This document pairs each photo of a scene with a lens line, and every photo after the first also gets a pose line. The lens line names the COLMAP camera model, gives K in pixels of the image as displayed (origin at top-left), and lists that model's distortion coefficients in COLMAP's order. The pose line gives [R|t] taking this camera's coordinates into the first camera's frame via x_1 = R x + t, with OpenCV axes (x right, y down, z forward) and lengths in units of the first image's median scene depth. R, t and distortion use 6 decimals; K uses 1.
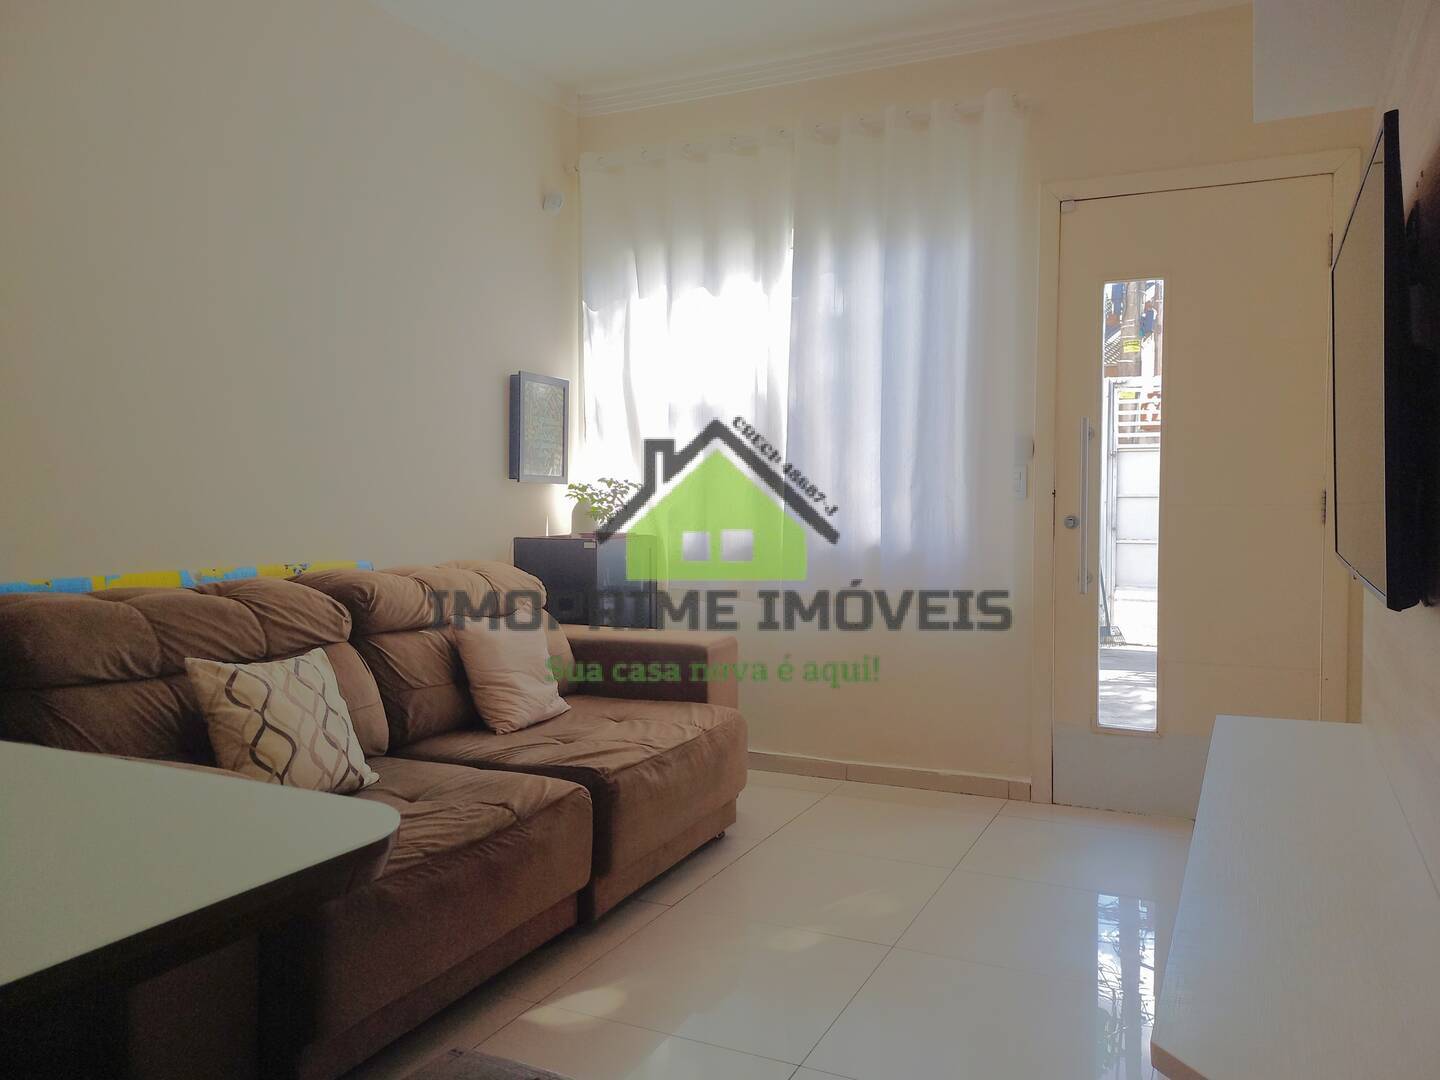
lens RADIAL K [[1039.0, 0, 720.0], [0, 1039.0, 540.0], [0, 0, 1]] dist [-0.005850, -0.010162]
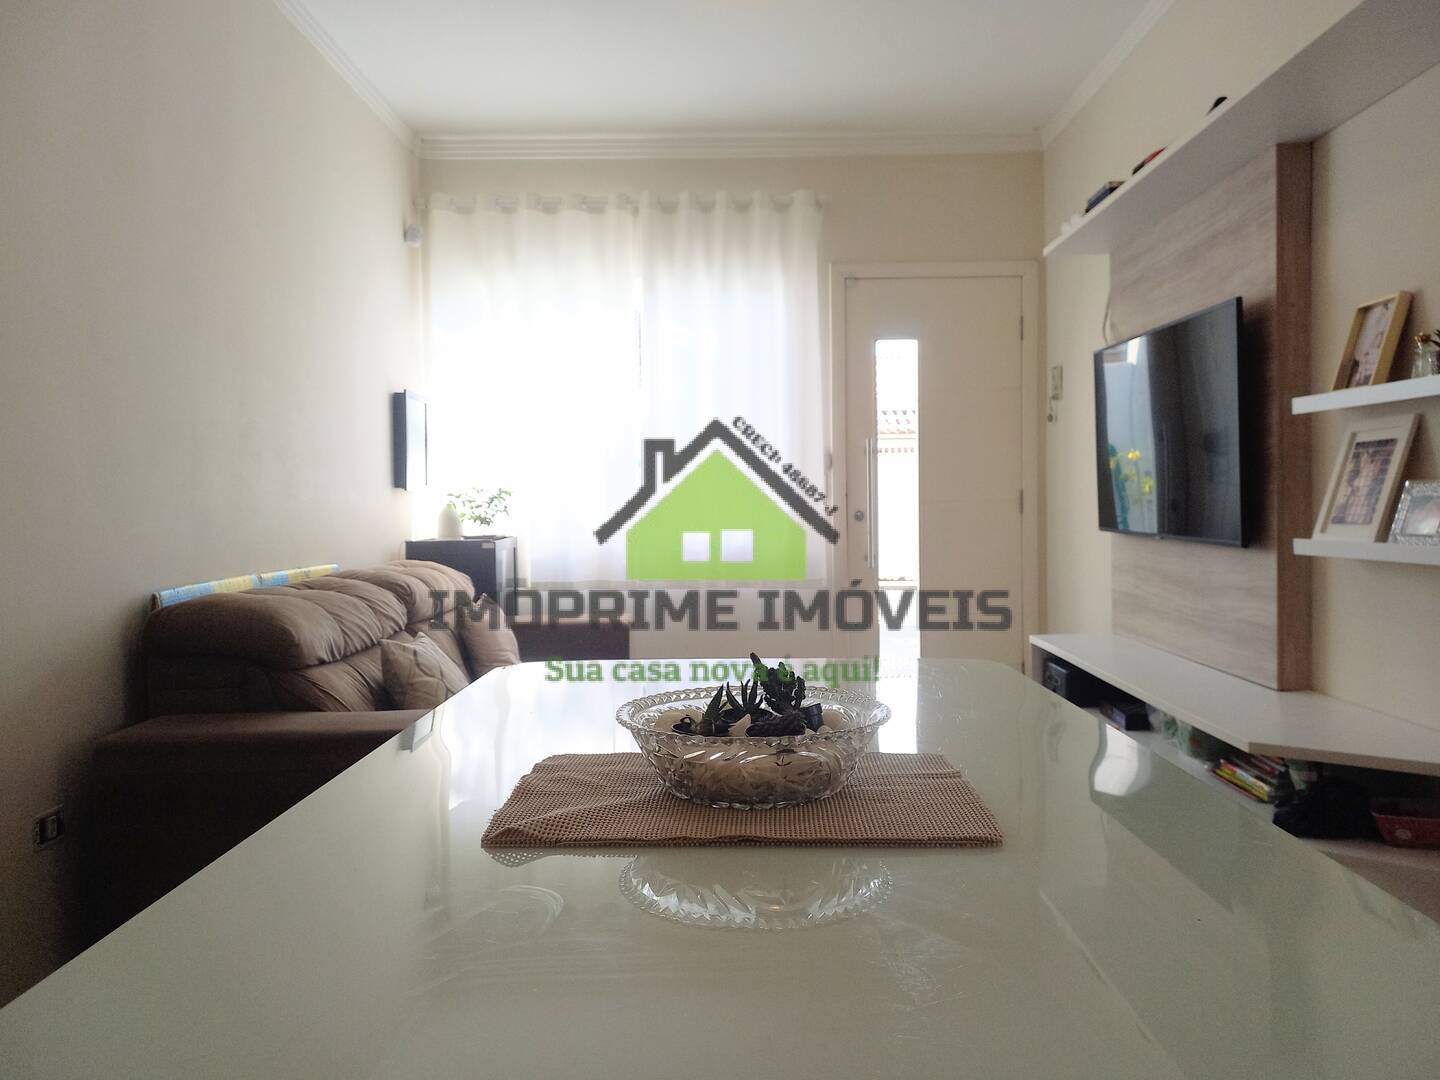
lens RADIAL K [[1051.5, 0, 719.4], [0, 1051.5, 507.4], [0, 0, 1]] dist [0.013132, -0.004249]
pose [[0.904530, -0.016148, 0.426103, -0.398817], [0.032669, 0.998970, -0.031491, 0.008771], [-0.425156, 0.042405, 0.904126, -0.149069]]
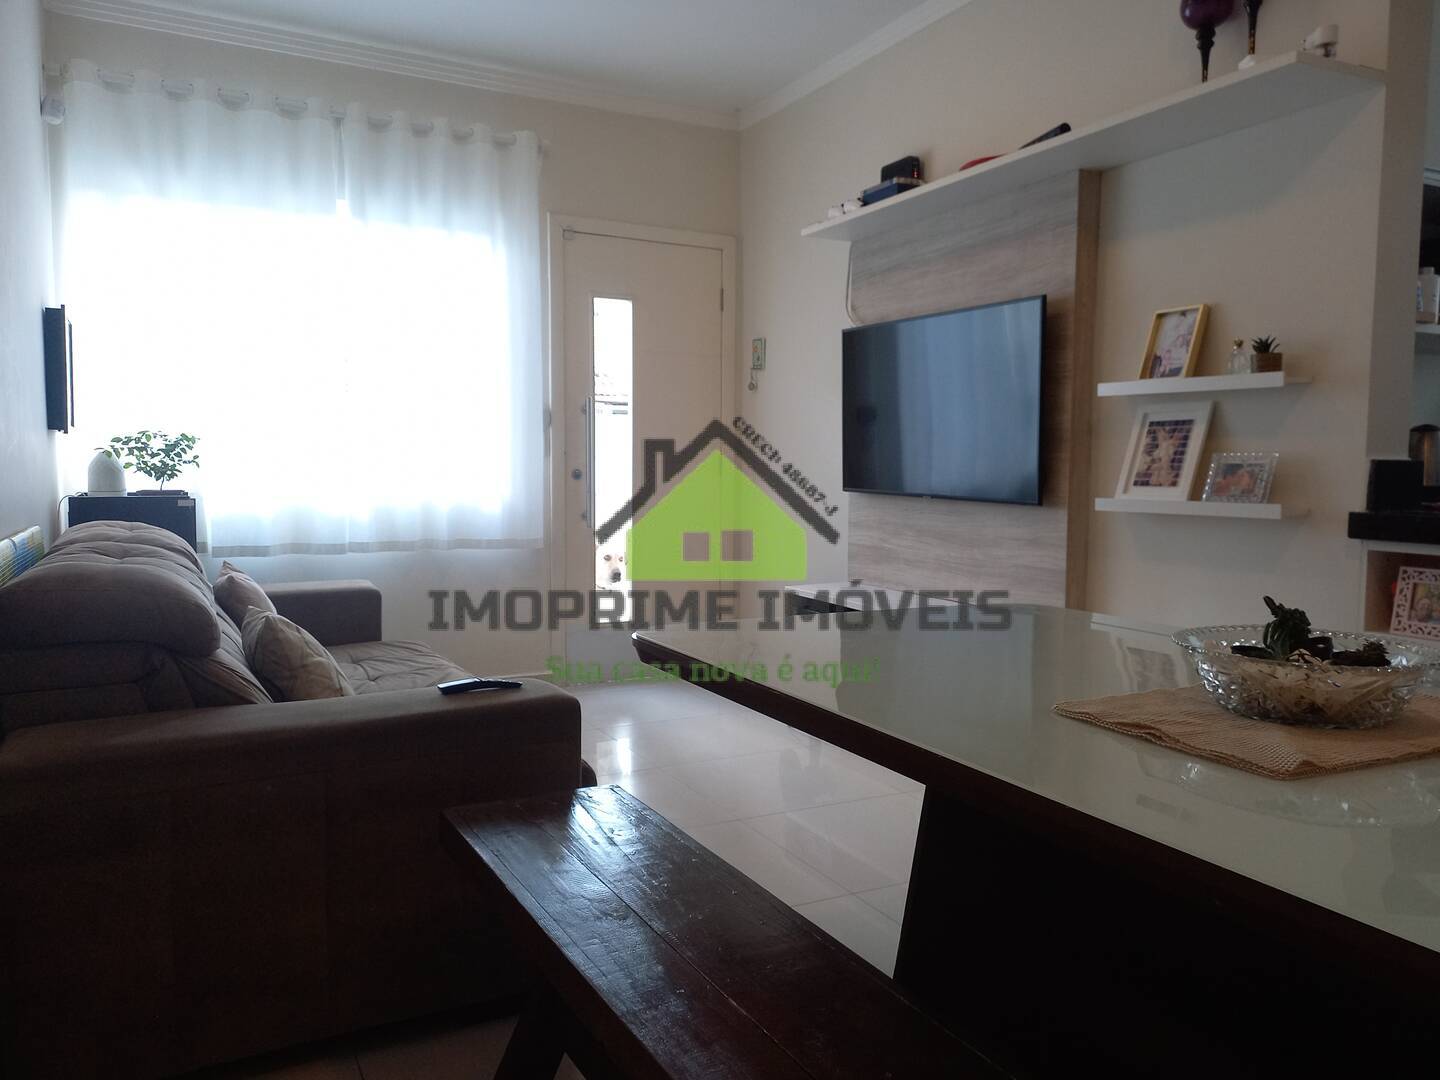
lens RADIAL K [[1039.0, 0, 720.0], [0, 1039.0, 540.0], [0, 0, 1]] dist [-0.005850, -0.010162]
pose [[0.603199, -0.055639, 0.795648, -0.607116], [0.025273, 0.998396, 0.050657, 0.003746], [-0.797190, -0.010448, 0.603638, 0.044775]]
